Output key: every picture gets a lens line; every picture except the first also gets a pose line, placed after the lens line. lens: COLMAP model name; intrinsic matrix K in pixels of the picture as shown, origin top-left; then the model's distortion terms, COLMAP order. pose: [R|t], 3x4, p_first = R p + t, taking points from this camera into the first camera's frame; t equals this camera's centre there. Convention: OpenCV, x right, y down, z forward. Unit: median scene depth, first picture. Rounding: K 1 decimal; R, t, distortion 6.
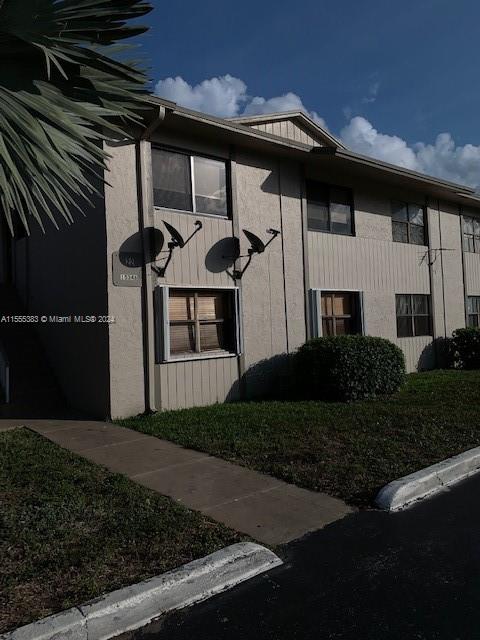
lens RADIAL K [[479.4, 0, 243.3], [0, 479.4, 328.8], [0, 0, 1]] dist [0.053432, -0.135569]
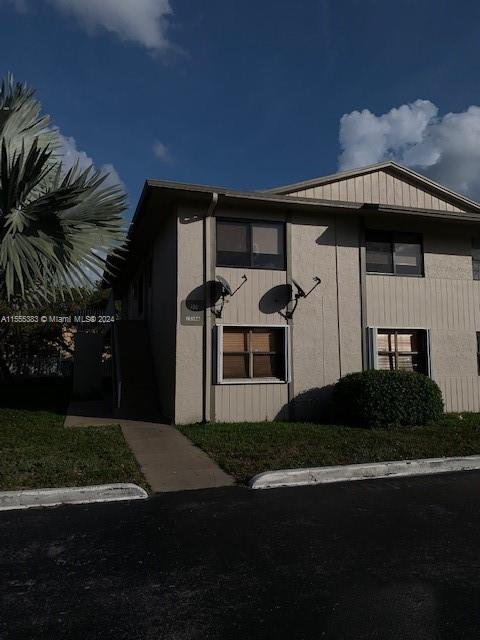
lens RADIAL K [[479.4, 0, 243.3], [0, 479.4, 328.8], [0, 0, 1]] dist [0.053432, -0.135569]
pose [[0.929237, 0.012285, -0.369279, 0.336382], [-0.034711, 0.997930, -0.054147, -0.009965], [0.367849, 0.063133, 0.927740, -0.162508]]
